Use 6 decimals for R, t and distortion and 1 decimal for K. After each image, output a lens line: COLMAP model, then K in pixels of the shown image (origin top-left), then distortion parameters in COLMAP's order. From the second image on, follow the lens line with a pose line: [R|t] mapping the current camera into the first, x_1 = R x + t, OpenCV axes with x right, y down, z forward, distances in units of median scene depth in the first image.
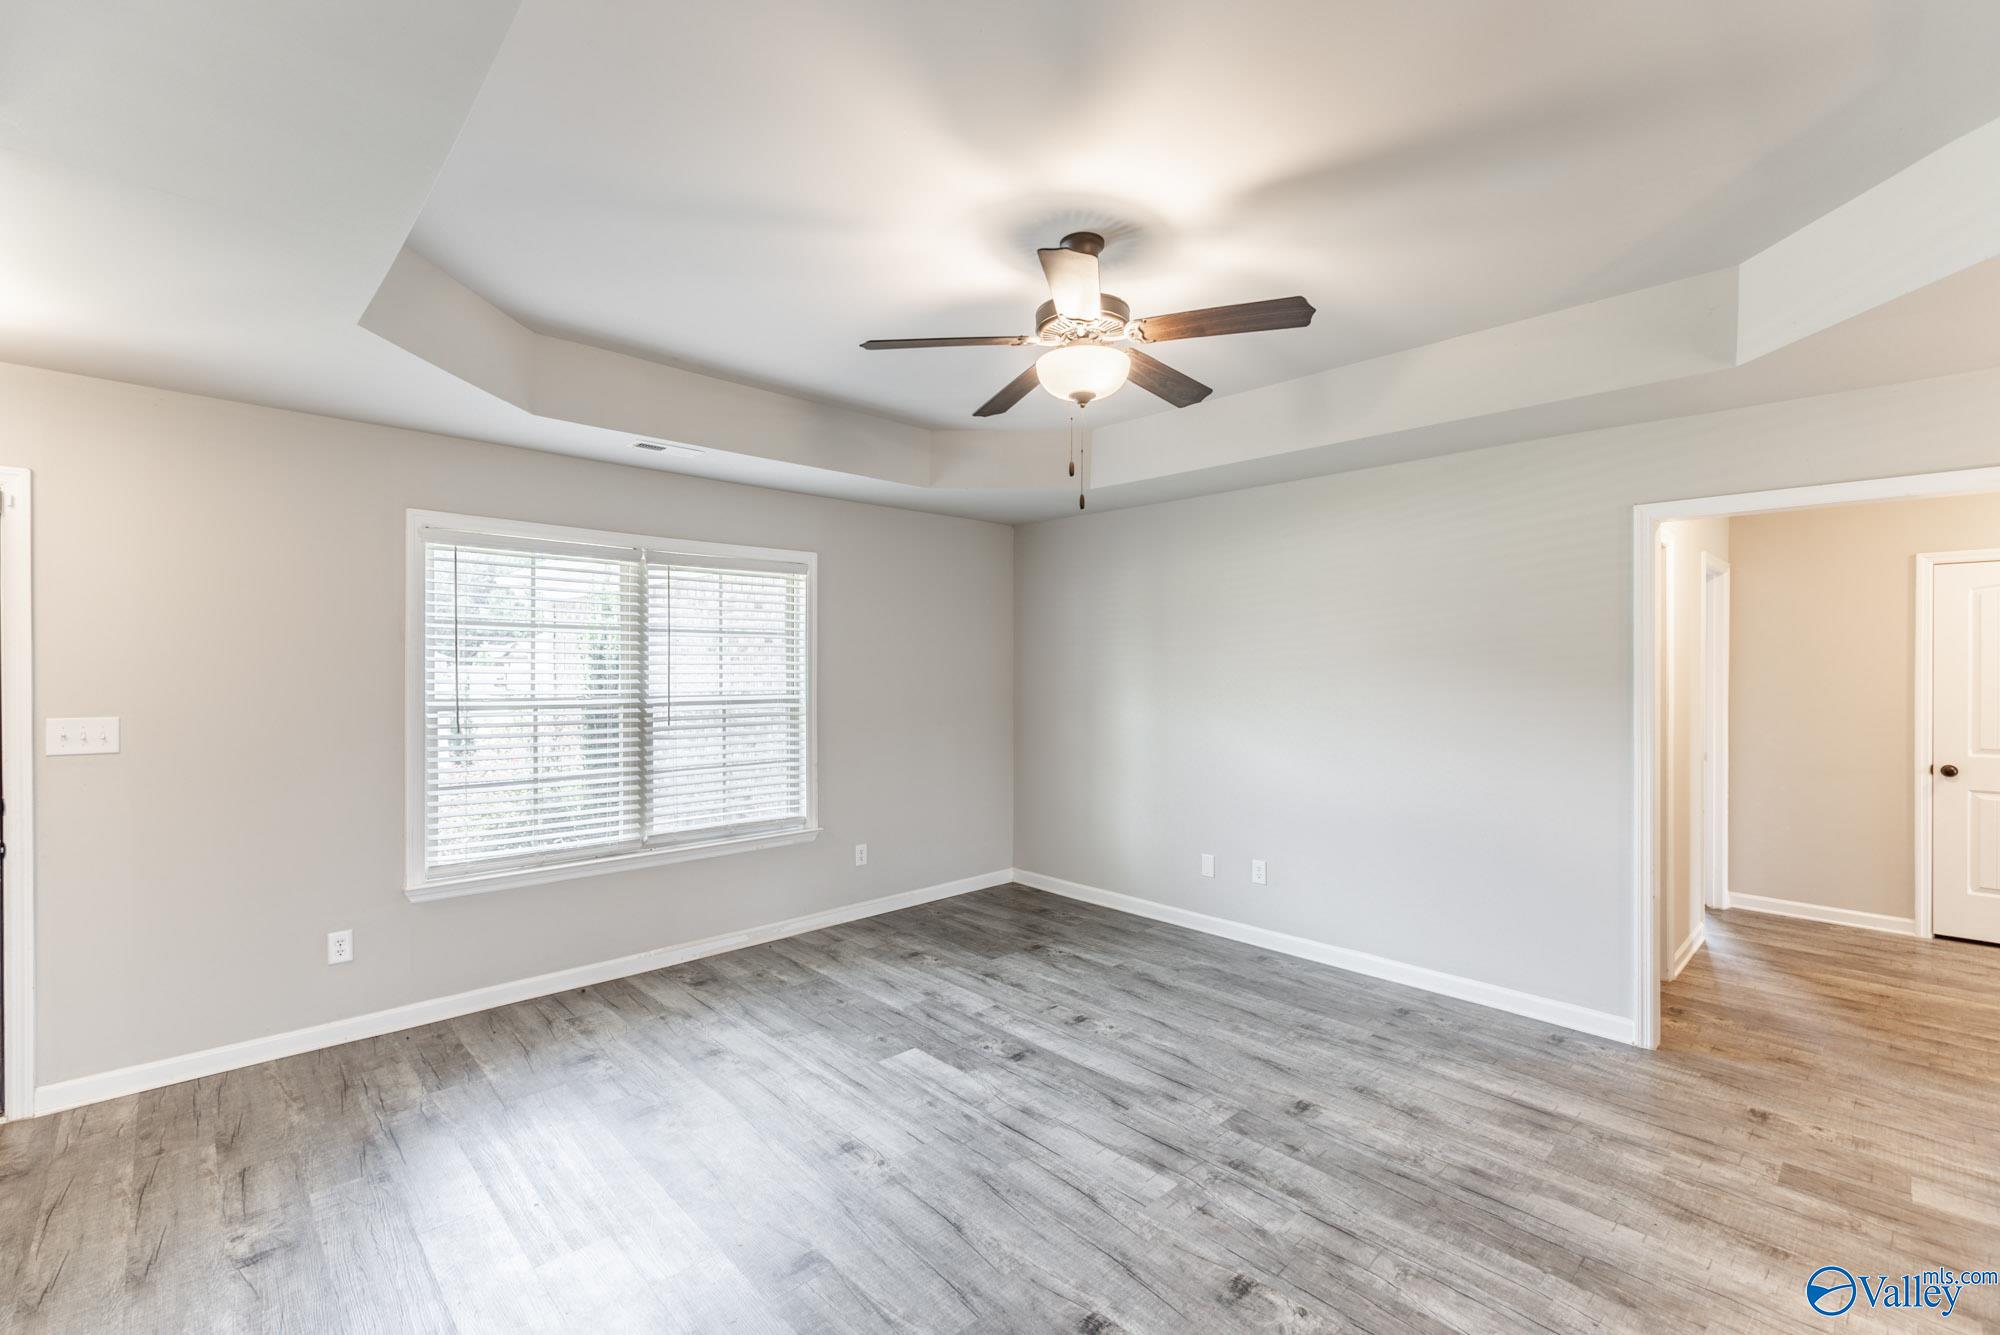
lens RADIAL K [[864.2, 0, 1000.0], [0, 864.2, 667.5], [0, 0, 1]] dist [0.002550, 0.000213]
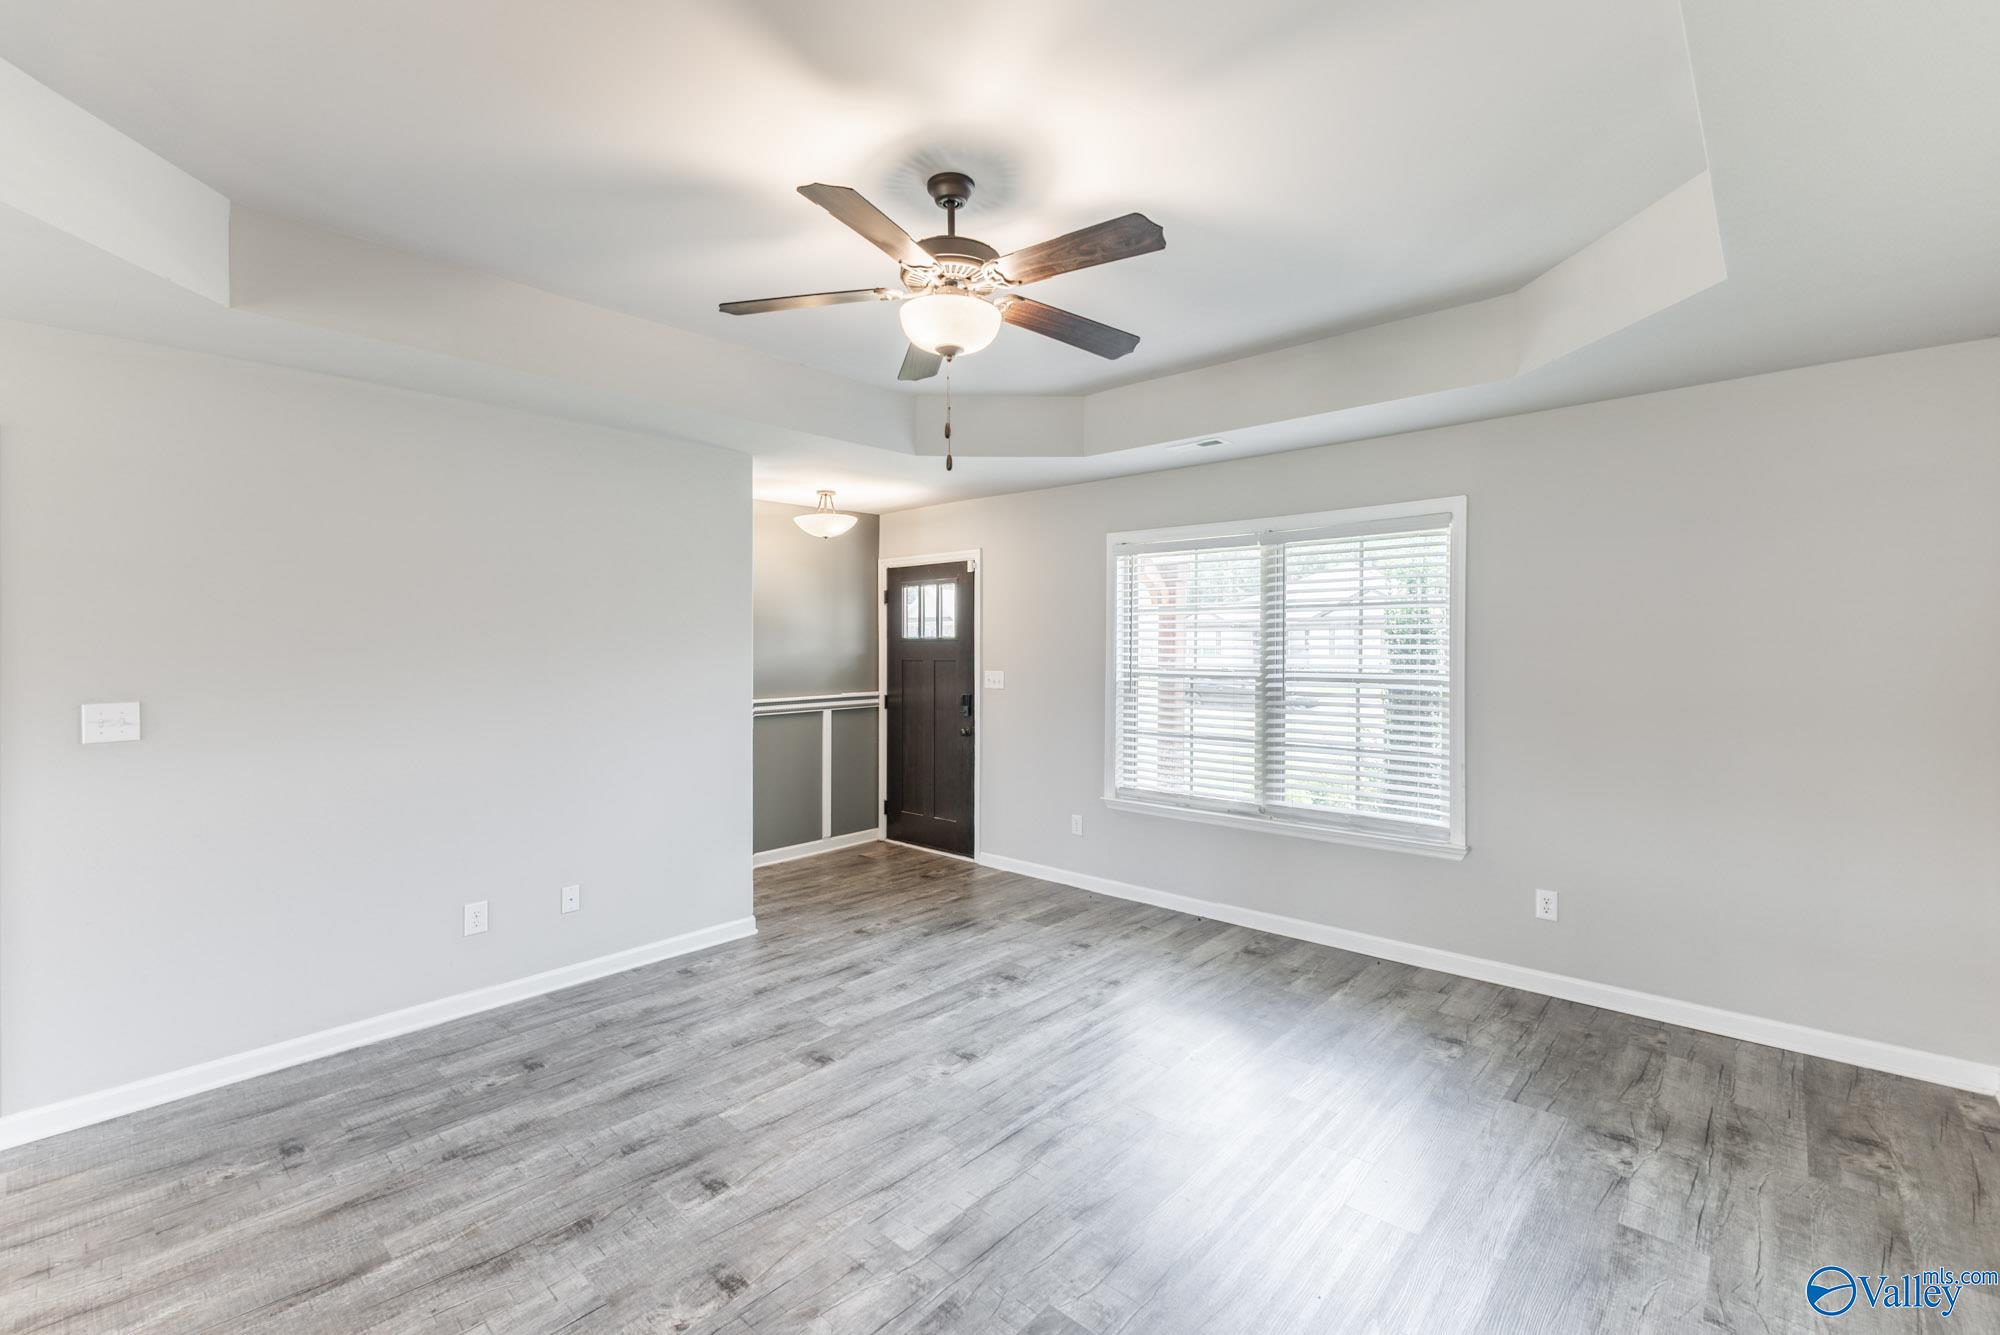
lens RADIAL K [[860.9, 0, 999.4], [0, 860.9, 635.8], [0, 0, 1]] dist [0.001985, 0.000156]
pose [[0.080252, -0.011283, -0.996711, 0.592075], [0.002190, 0.999936, -0.011144, 0.002206], [0.996772, -0.001288, 0.080272, 0.570402]]
